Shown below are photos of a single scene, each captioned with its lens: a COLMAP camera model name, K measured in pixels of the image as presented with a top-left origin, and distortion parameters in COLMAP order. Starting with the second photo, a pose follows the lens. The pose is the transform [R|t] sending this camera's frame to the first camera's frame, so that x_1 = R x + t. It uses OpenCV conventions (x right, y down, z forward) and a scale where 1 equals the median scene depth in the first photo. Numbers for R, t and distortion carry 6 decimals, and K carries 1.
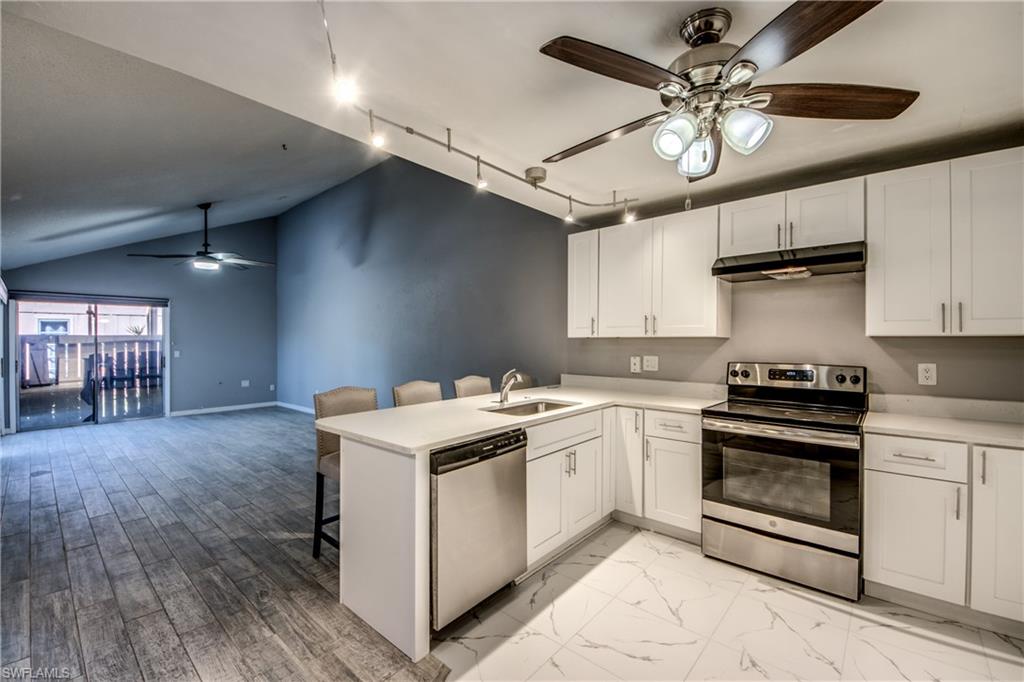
lens RADIAL K [[416.3, 0, 509.0], [0, 416.3, 340.9], [0, 0, 1]] dist [0.031816, -0.023314]
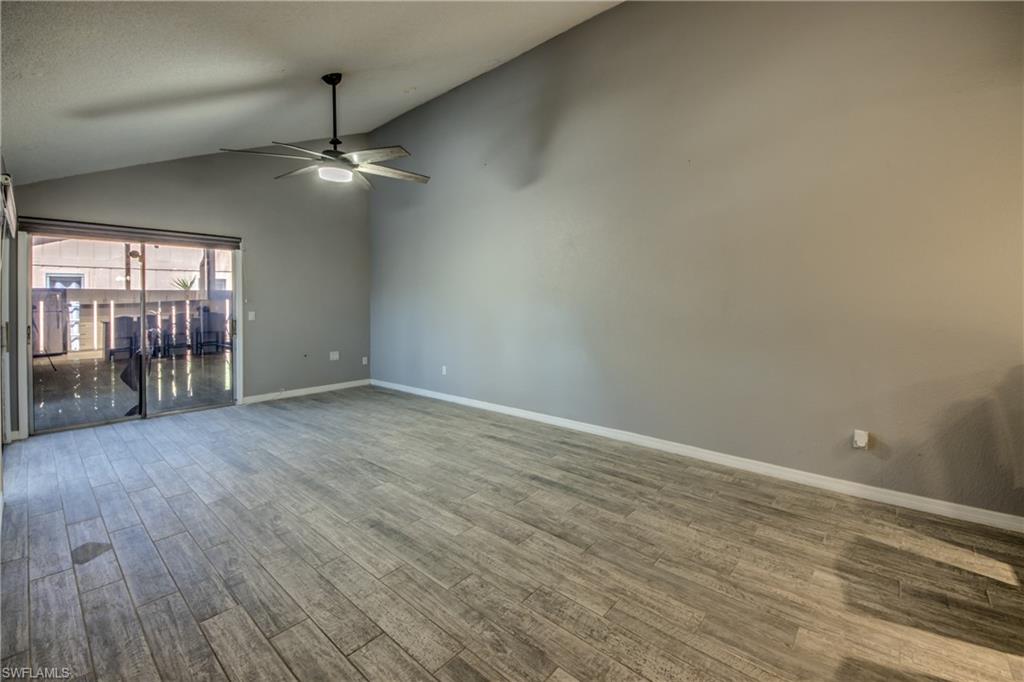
lens RADIAL K [[427.0, 0, 523.1], [0, 427.0, 313.1], [0, 0, 1]] dist [0.031183, -0.021787]
pose [[0.999968, -0.000033, 0.008056, -0.888328], [-0.000161, 0.999709, 0.024133, 0.020898], [-0.008054, -0.024134, 0.999676, 0.707095]]
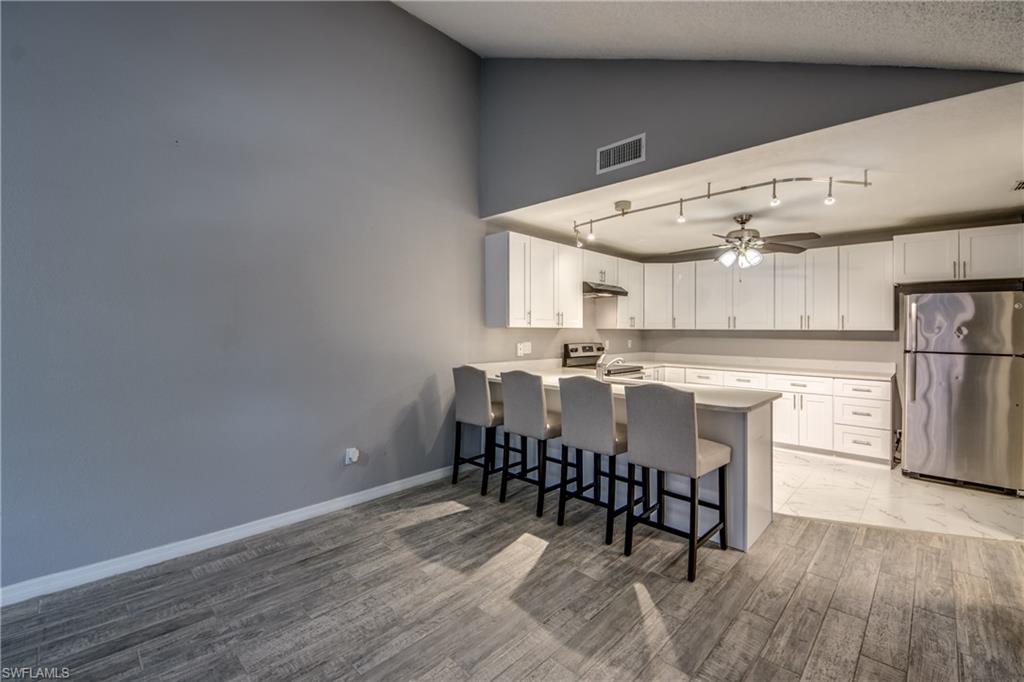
lens RADIAL K [[436.2, 0, 513.4], [0, 436.2, 330.0], [0, 0, 1]] dist [0.025554, -0.023147]
pose [[0.045225, 0.001625, 0.998975, -1.240480], [-0.005870, 0.999982, -0.001361, 0.000566], [-0.998960, -0.005803, 0.045234, 1.192388]]
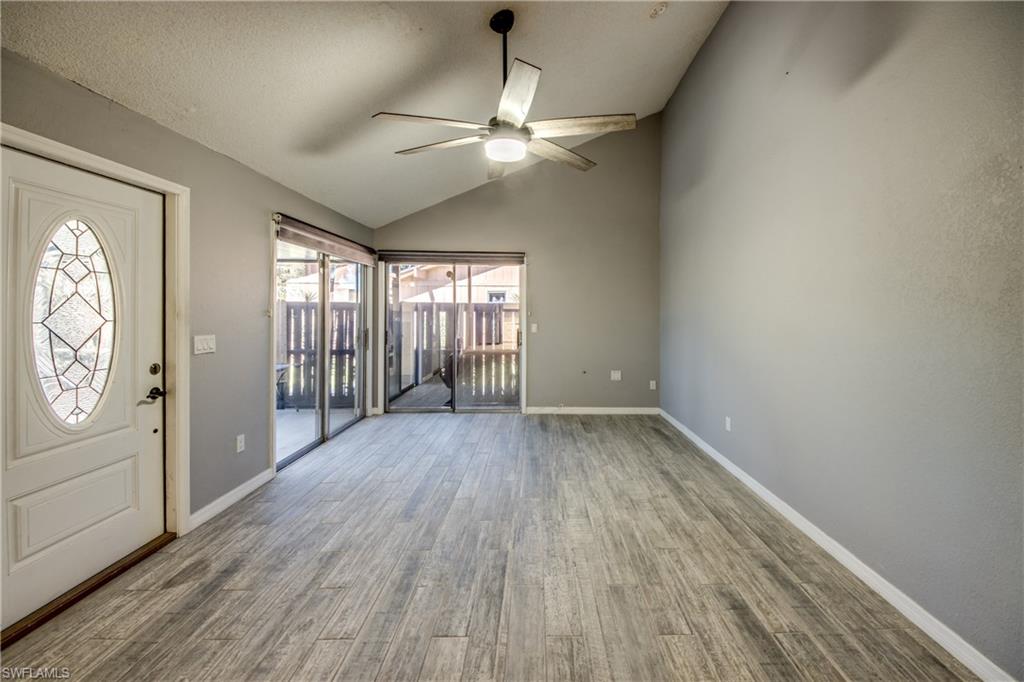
lens RADIAL K [[403.2, 0, 537.5], [0, 403.2, 308.1], [0, 0, 1]] dist [0.029726, -0.017917]
pose [[0.667804, 0.004284, -0.744325, -0.715368], [-0.008005, 0.999967, -0.001427, -0.005769], [0.744294, 0.006912, 0.667816, 1.443460]]
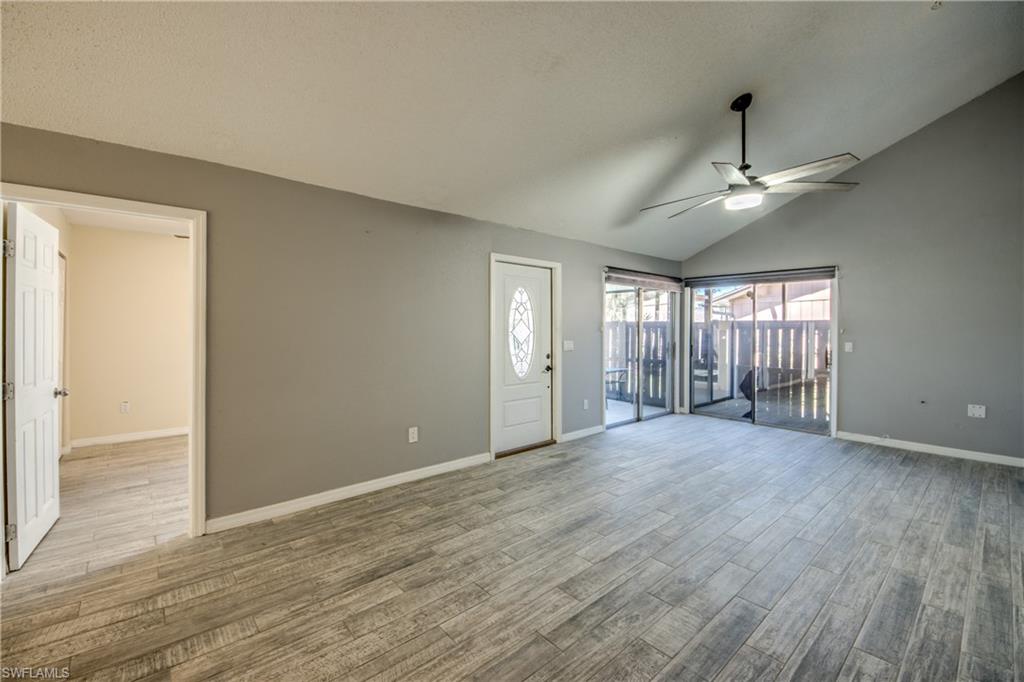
lens RADIAL K [[421.6, 0, 516.8], [0, 421.6, 331.6], [0, 0, 1]] dist [0.047191, -0.029050]
pose [[-0.122964, 0.013751, -0.992316, -0.133130], [-0.003490, 0.999892, 0.014289, -0.002341], [0.992405, 0.005220, -0.122902, 1.503335]]
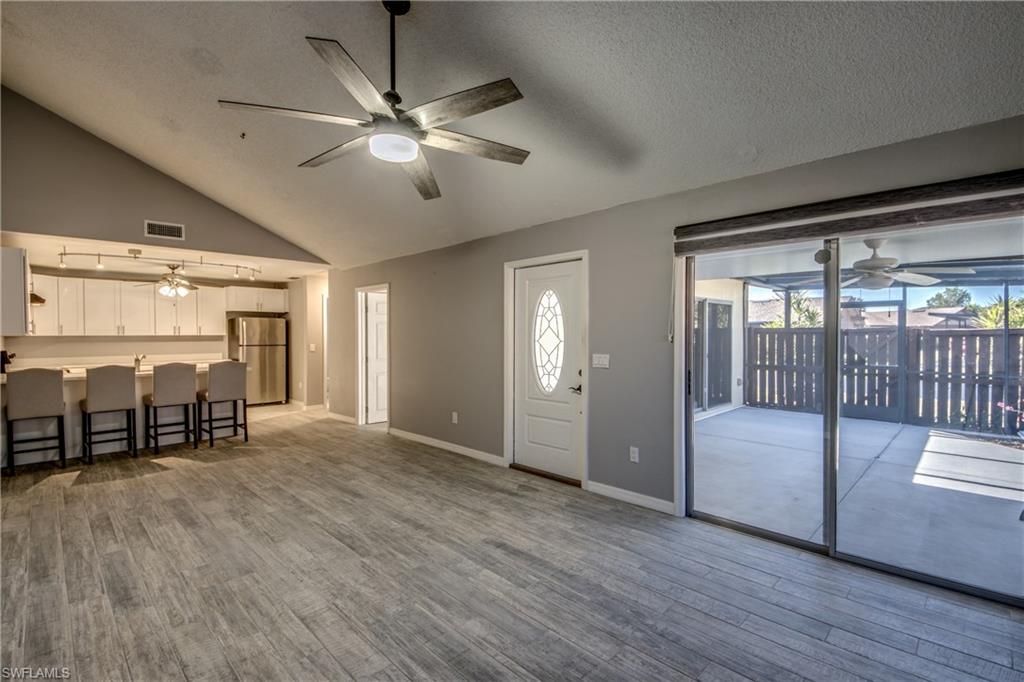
lens RADIAL K [[470.9, 0, 528.3], [0, 470.9, 342.0], [0, 0, 1]] dist [0.002256, -0.017938]
pose [[-0.999123, 0.004701, 0.041616, -1.728012], [0.005247, 0.999902, 0.013009, 0.004343], [-0.041551, 0.013216, -0.999049, 2.893764]]
